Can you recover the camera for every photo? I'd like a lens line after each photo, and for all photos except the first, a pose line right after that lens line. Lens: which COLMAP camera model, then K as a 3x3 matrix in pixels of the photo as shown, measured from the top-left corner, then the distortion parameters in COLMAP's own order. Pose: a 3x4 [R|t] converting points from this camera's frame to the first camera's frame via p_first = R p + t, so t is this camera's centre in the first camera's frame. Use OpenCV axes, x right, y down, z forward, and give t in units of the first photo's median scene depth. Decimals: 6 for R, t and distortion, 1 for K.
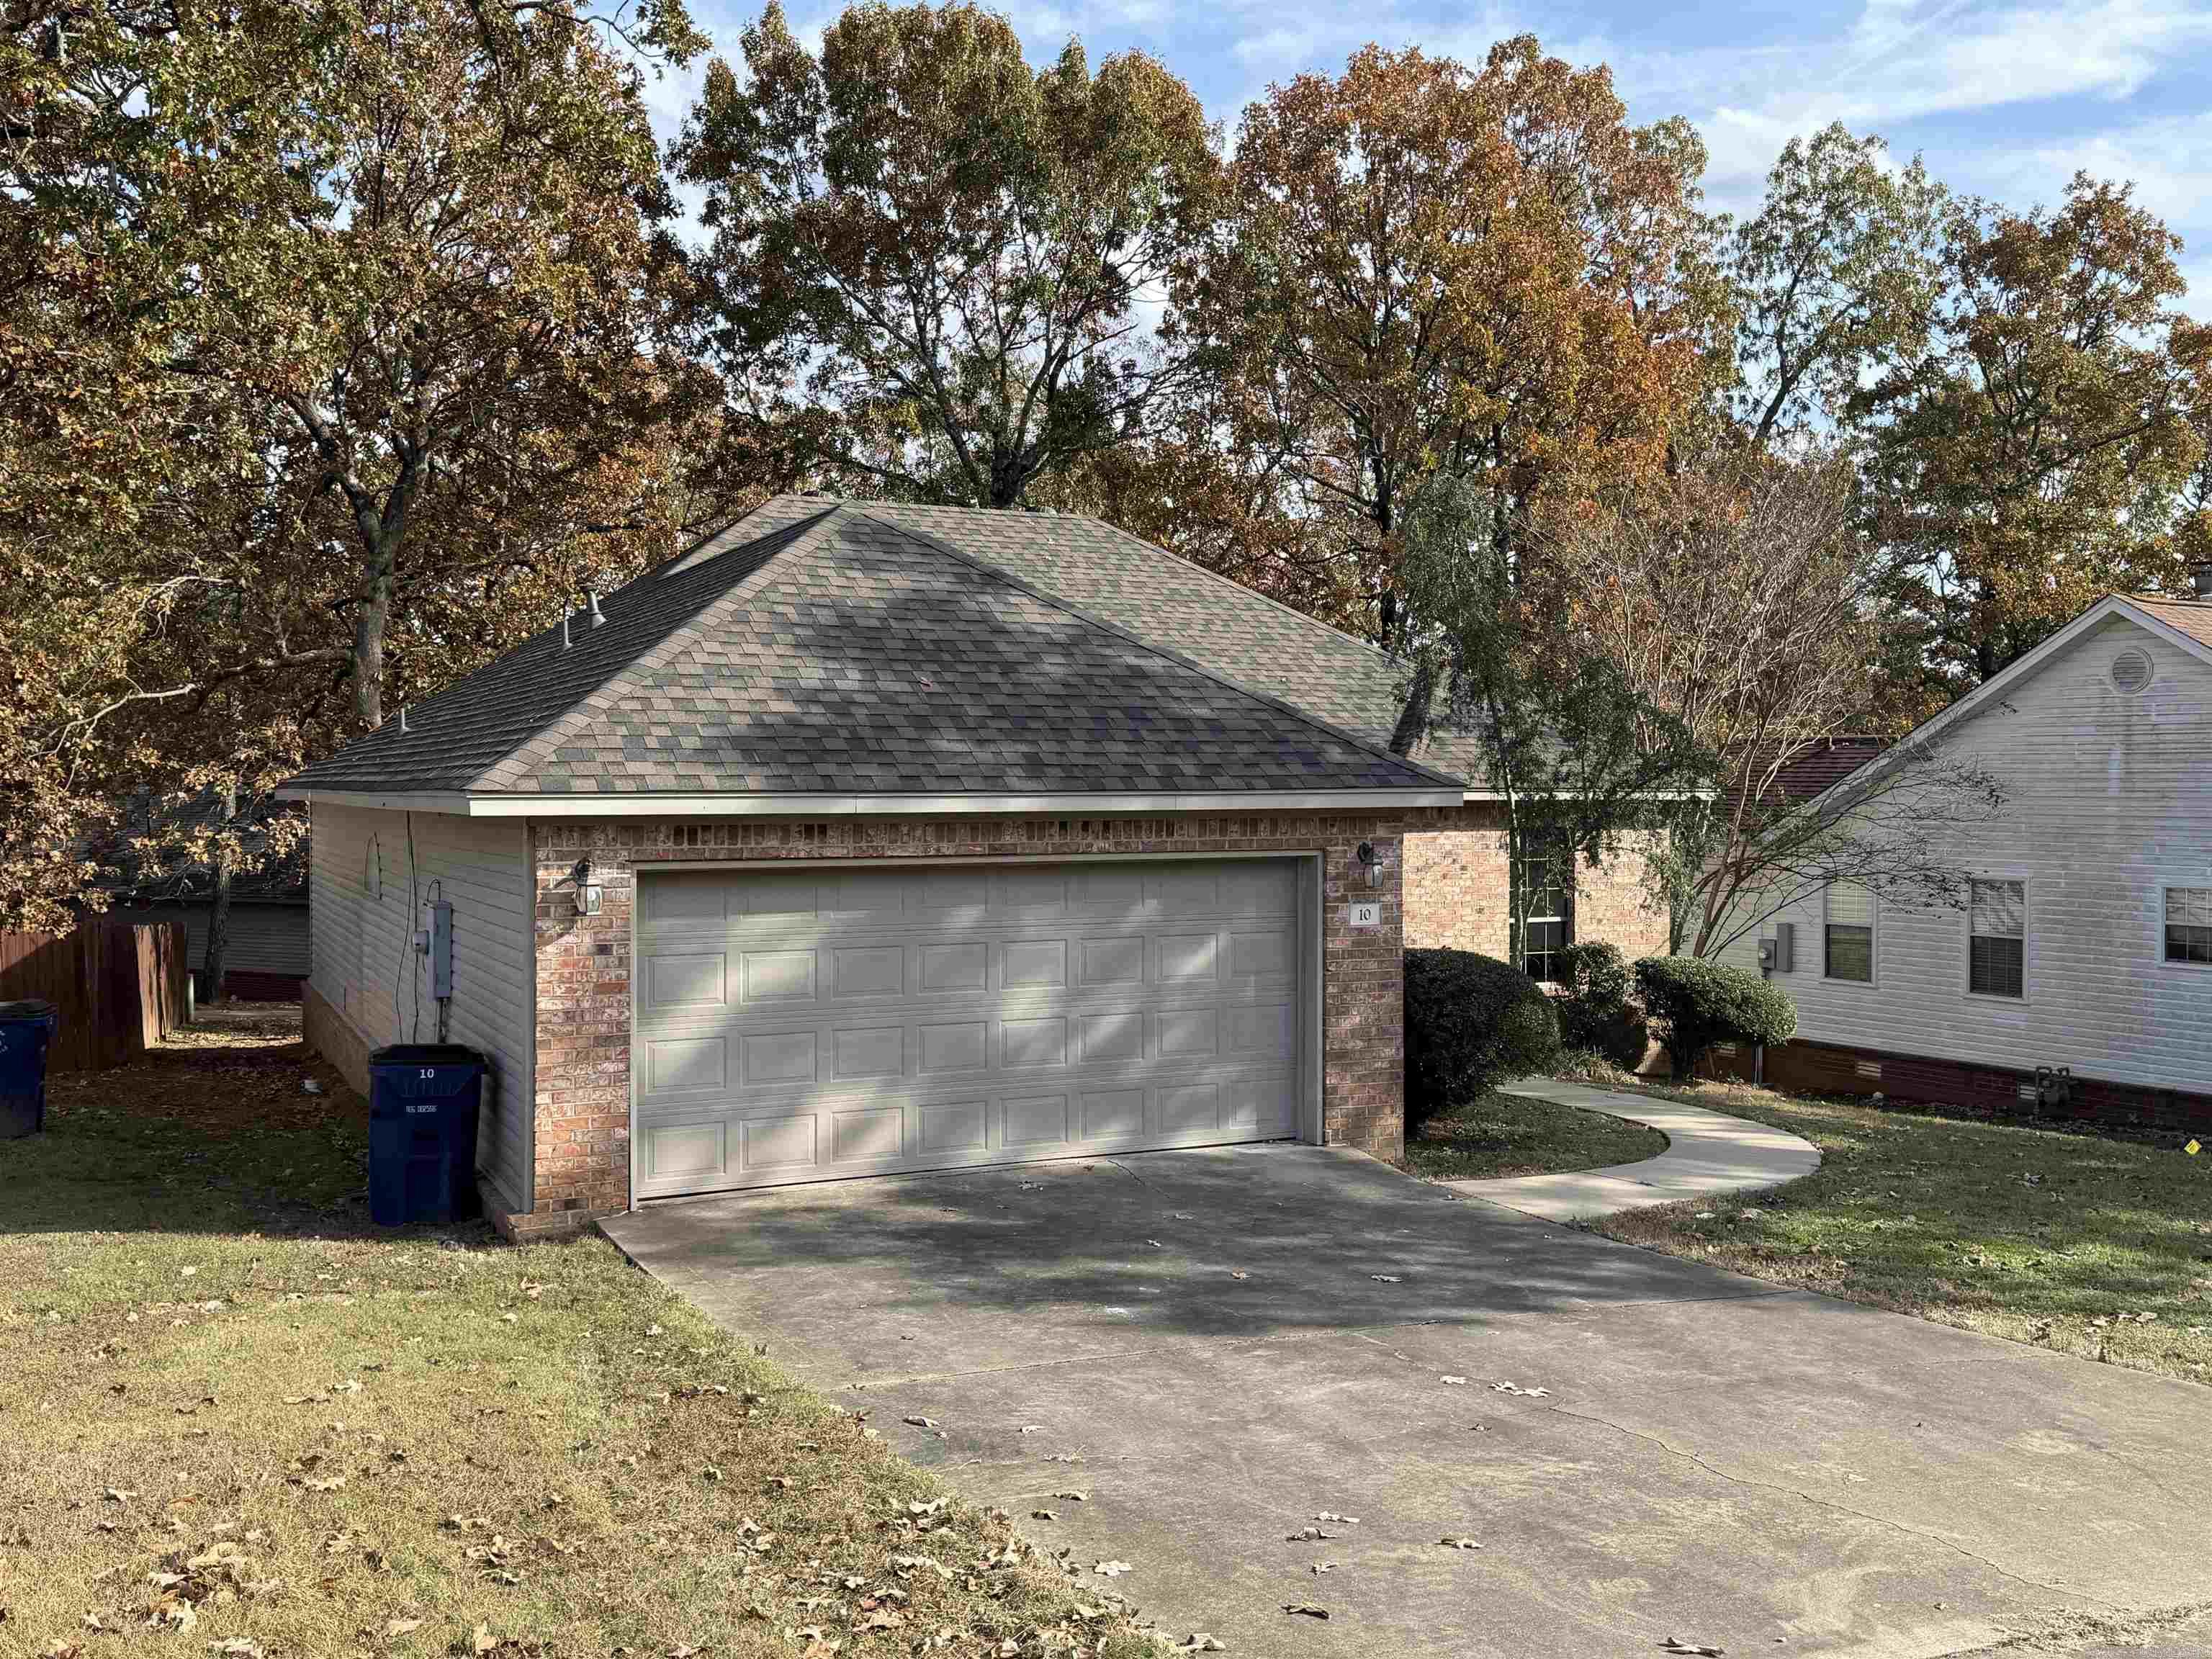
lens RADIAL K [[2038.6, 0, 1105.6], [0, 2038.6, 826.1], [0, 0, 1]] dist [0.024011, 0.000000]
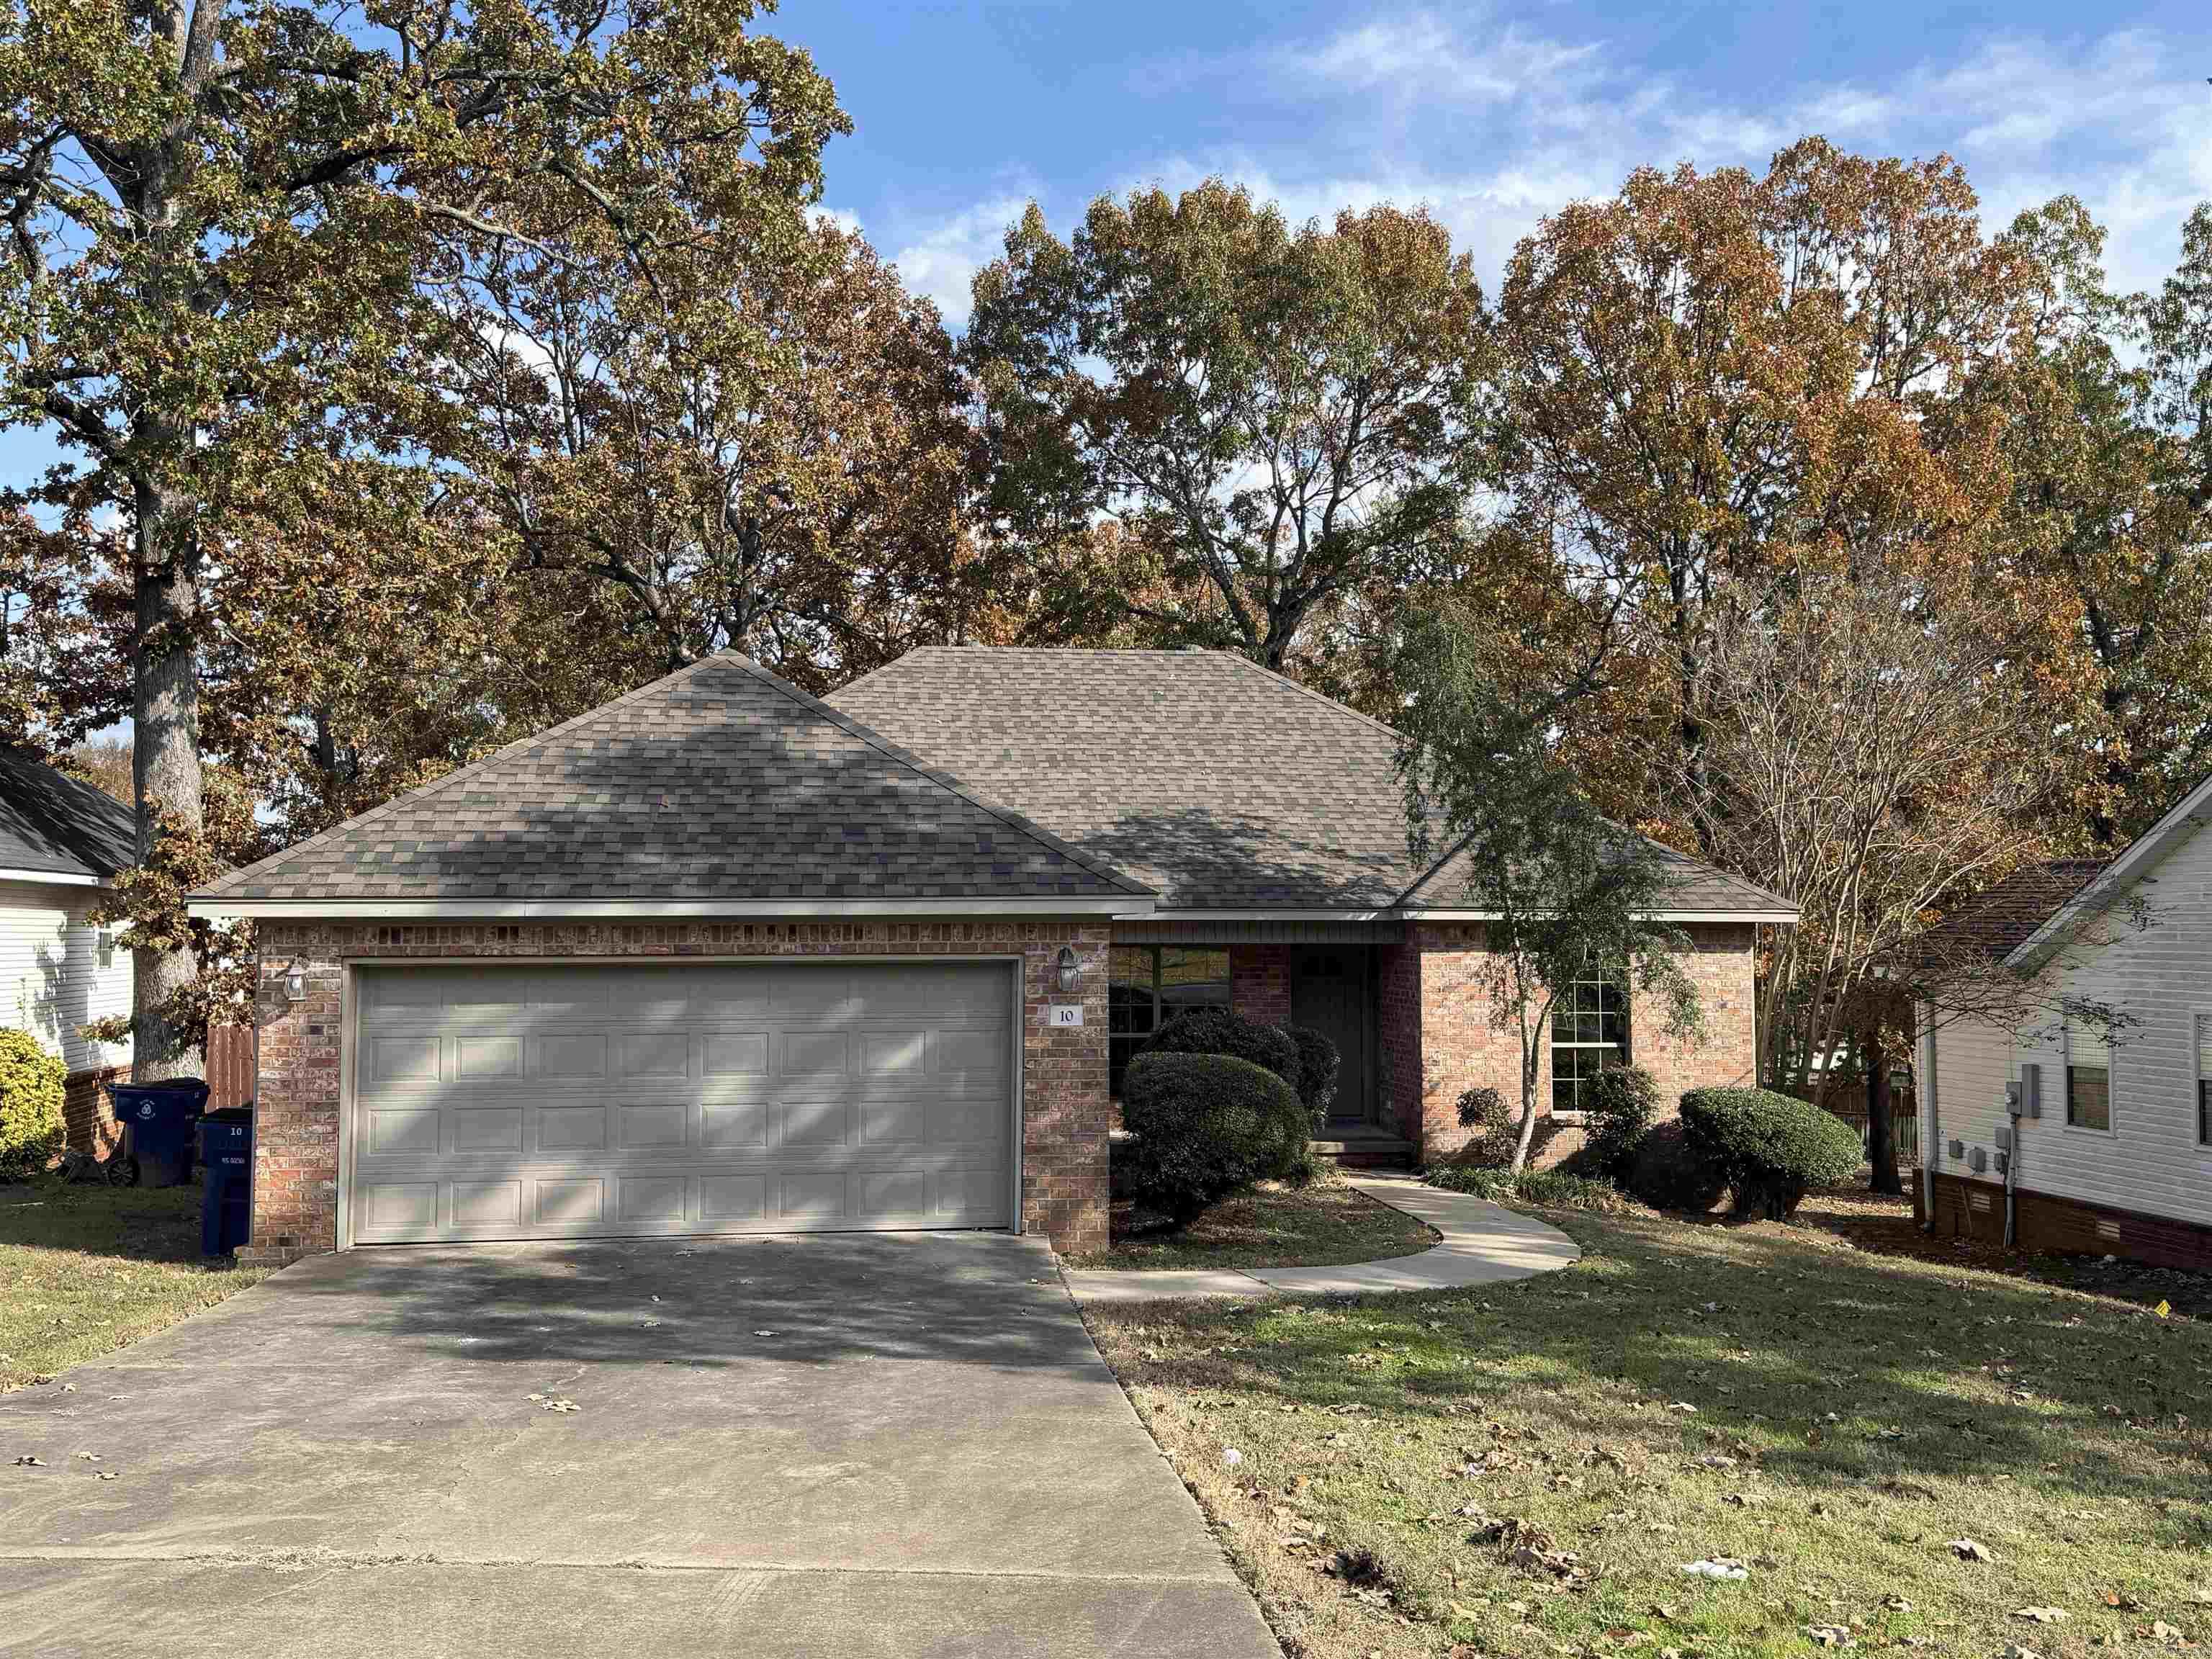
lens RADIAL K [[2038.6, 0, 1099.3], [0, 2038.6, 827.4], [0, 0, 1]] dist [0.024011, 0.000000]
pose [[0.942812, -0.020539, -0.332692, 0.525444], [-0.004268, 0.997274, -0.073664, 0.025222], [0.333298, 0.070872, 0.940154, 0.013481]]
